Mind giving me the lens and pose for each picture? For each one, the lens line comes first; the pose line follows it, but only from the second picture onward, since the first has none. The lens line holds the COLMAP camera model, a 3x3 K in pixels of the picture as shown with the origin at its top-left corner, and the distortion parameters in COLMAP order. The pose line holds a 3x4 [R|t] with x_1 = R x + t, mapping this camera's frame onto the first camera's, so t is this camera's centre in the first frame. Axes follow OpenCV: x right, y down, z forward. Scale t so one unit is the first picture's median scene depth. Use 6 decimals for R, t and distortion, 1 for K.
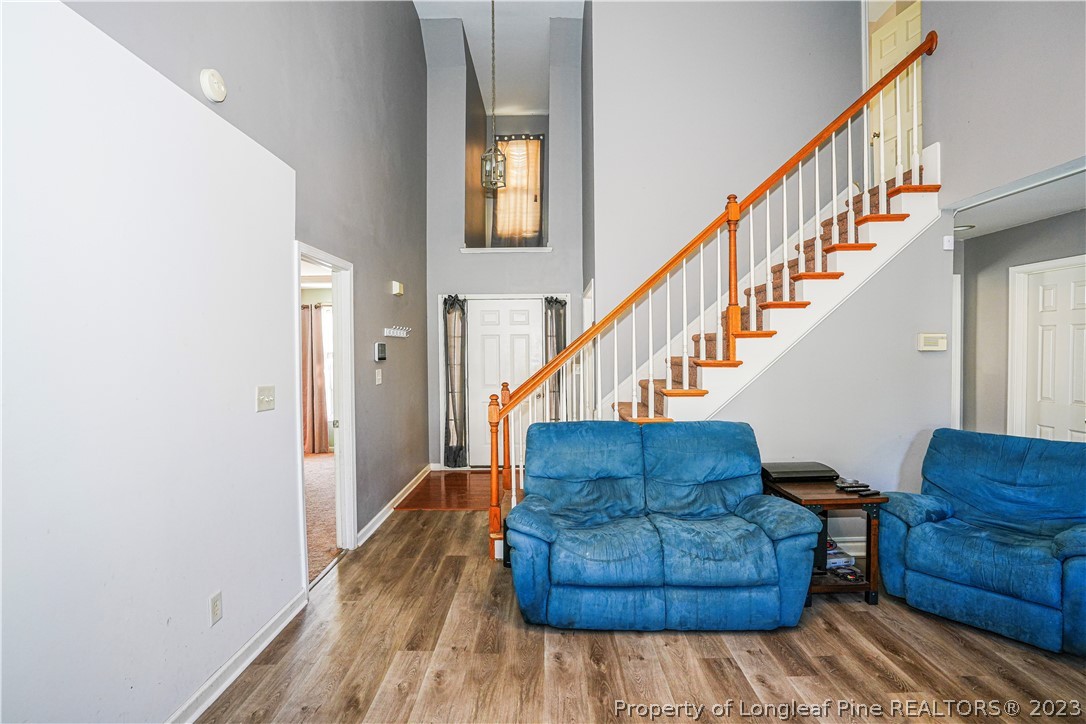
lens RADIAL K [[534.5, 0, 545.6], [0, 534.5, 362.9], [0, 0, 1]] dist [-0.059257, 0.023794]
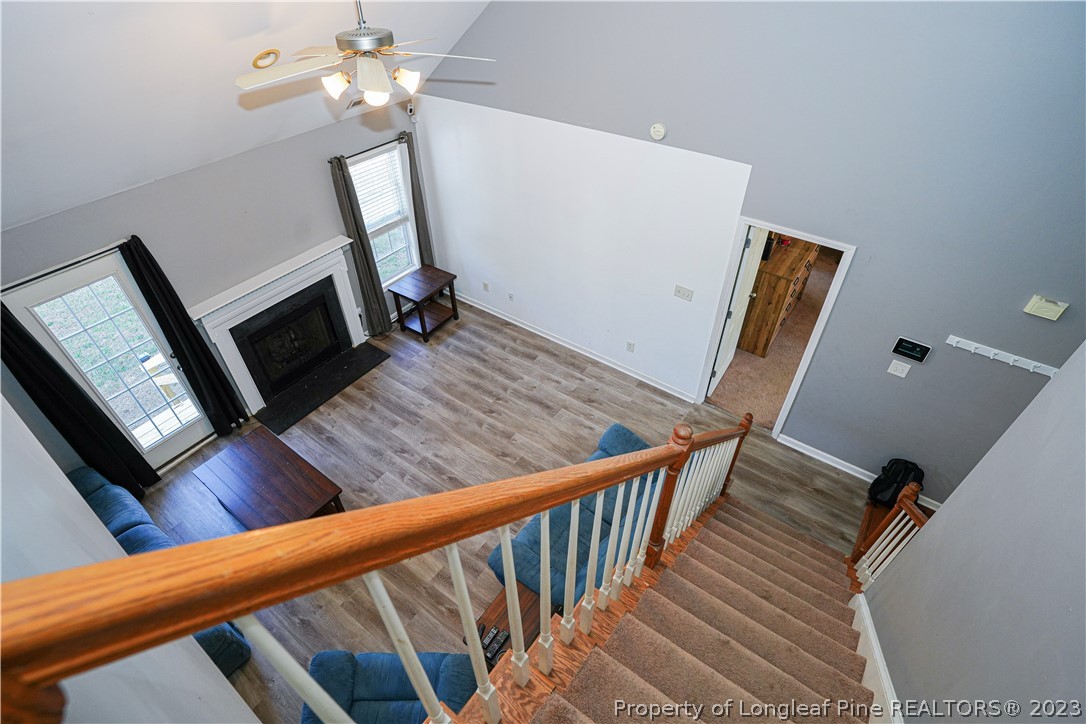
lens RADIAL K [[534.5, 0, 536.0], [0, 534.5, 363.5], [0, 0, 1]] dist [-0.059257, 0.023794]
pose [[-0.592531, 0.548910, -0.589580, 0.780316], [-0.003118, 0.730332, 0.683086, -0.799202], [0.805541, 0.406588, -0.431033, 1.182958]]
